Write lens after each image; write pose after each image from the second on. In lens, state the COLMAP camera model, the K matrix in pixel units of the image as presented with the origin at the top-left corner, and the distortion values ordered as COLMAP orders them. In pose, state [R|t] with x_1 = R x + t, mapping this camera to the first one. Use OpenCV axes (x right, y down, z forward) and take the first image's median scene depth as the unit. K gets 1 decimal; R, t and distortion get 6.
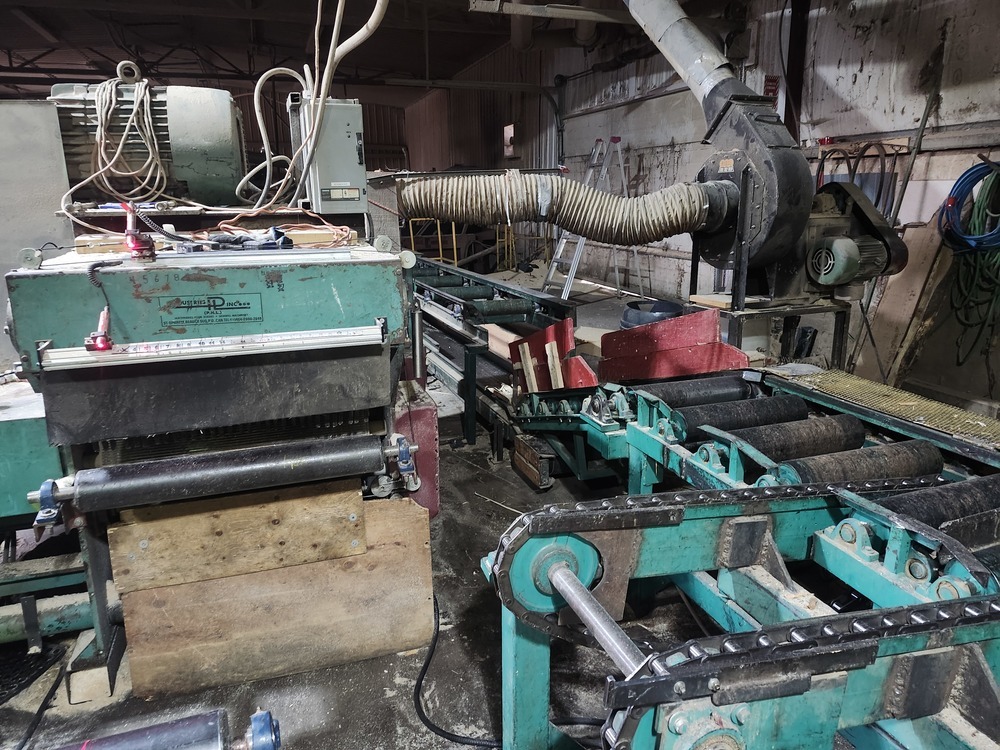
lens RADIAL K [[724.7, 0, 517.6], [0, 724.7, 353.5], [0, 0, 1]] dist [0.054460, -0.054755]
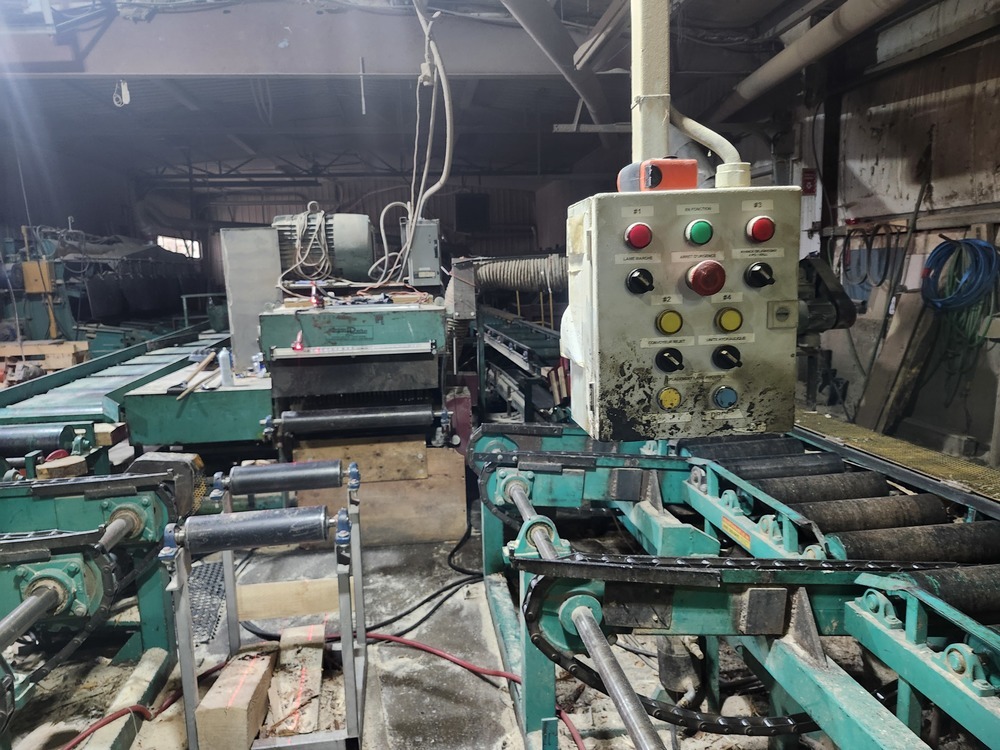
lens RADIAL K [[724.7, 0, 517.6], [0, 724.7, 353.5], [0, 0, 1]] dist [0.054460, -0.054755]
pose [[0.982375, 0.008514, -0.186724, 0.297525], [-0.026318, 0.995310, -0.093083, 0.122486], [0.185056, 0.096357, 0.977993, -0.625404]]
